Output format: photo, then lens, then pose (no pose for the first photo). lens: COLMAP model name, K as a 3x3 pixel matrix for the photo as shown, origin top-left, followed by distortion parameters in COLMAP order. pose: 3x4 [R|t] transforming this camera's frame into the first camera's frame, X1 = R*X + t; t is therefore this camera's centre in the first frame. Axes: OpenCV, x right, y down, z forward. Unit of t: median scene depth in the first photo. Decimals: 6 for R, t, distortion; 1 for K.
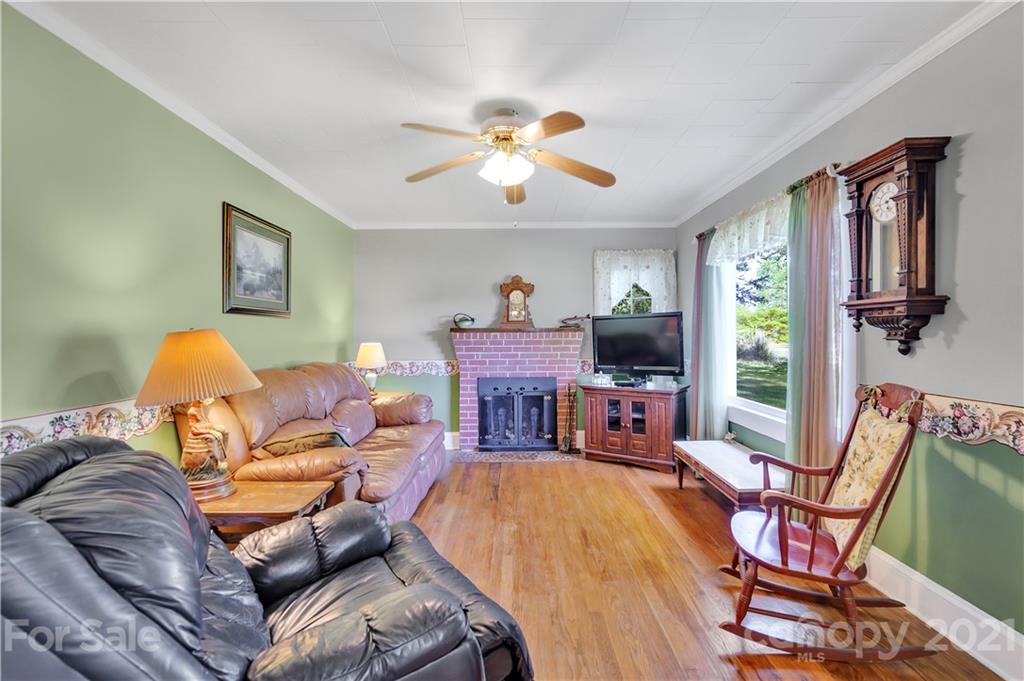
lens RADIAL K [[444.1, 0, 515.8], [0, 444.1, 337.0], [0, 0, 1]] dist [0.000384, 0.000023]
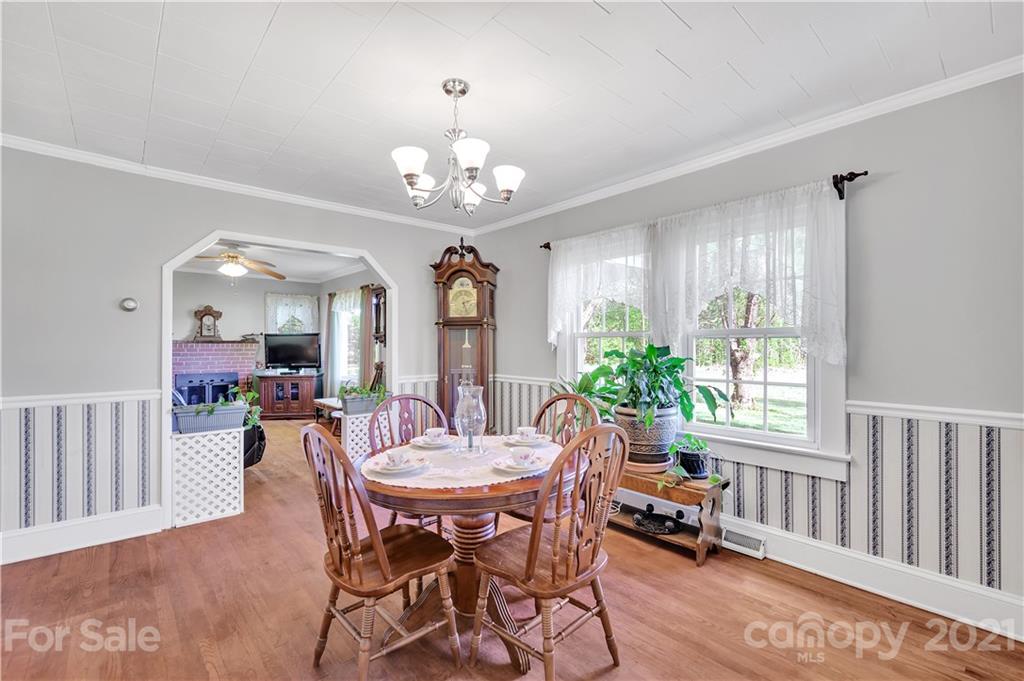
lens RADIAL K [[451.6, 0, 514.4], [0, 451.6, 344.0], [0, 0, 1]] dist [0.000550, -0.000096]
pose [[0.744639, 0.007808, 0.667422, -0.249017], [-0.001487, 0.999949, -0.010039, 0.005561], [-0.667466, 0.006483, 0.744612, -0.839916]]
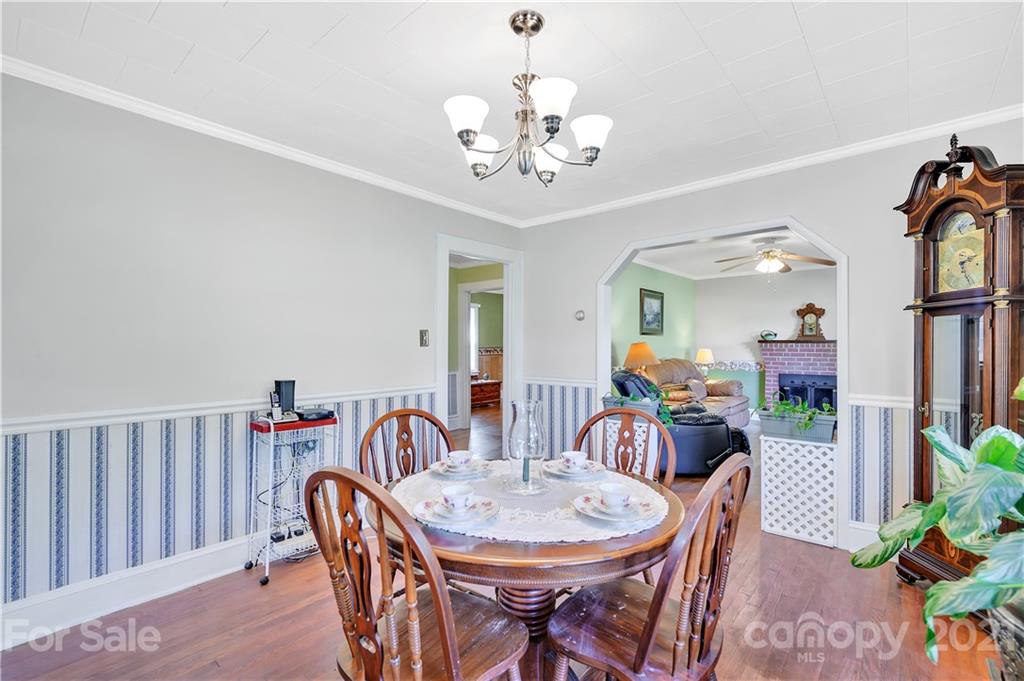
lens RADIAL K [[462.6, 0, 513.8], [0, 462.6, 344.0], [0, 0, 1]] dist [0.001946, 0.000279]
pose [[0.752874, 0.004372, -0.658150, 0.268001], [-0.008070, 0.999964, -0.002589, 0.003663], [0.658115, 0.007260, 0.752882, -0.756178]]
